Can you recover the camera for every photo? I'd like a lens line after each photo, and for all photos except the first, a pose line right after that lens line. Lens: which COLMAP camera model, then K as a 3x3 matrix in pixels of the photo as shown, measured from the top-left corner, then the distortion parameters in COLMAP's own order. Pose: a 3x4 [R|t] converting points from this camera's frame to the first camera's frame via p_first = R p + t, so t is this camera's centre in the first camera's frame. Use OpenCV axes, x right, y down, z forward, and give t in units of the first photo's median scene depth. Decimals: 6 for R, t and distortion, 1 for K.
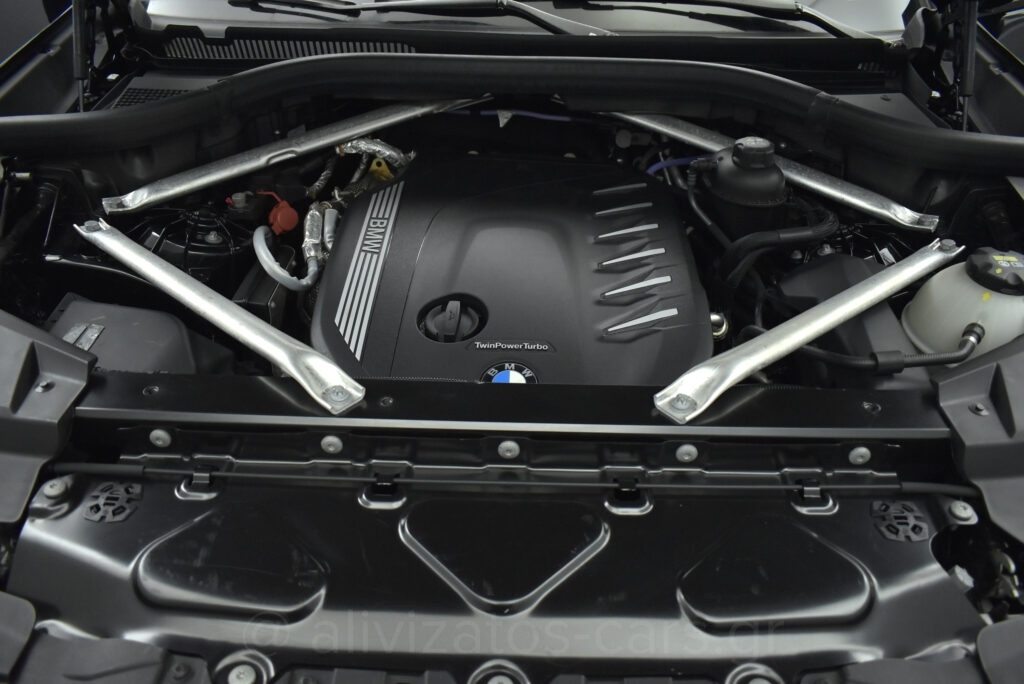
lens RADIAL K [[791.0, 0, 515.6], [0, 791.0, 343.0], [0, 0, 1]] dist [-0.107524, 0.024344]
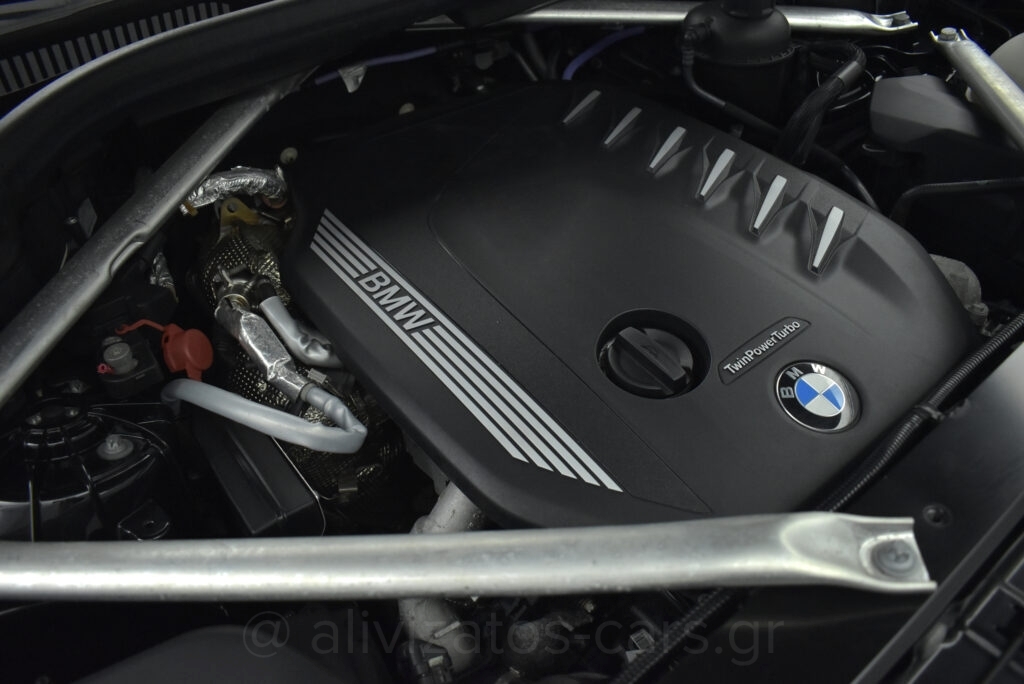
lens RADIAL K [[791.0, 0, 511.0], [0, 791.0, 346.9], [0, 0, 1]] dist [-0.107524, 0.024344]
pose [[0.768470, -0.464979, 0.439601, -0.357840], [0.434892, 0.883466, 0.174230, -0.158244], [-0.469386, 0.057288, 0.881133, 0.406147]]
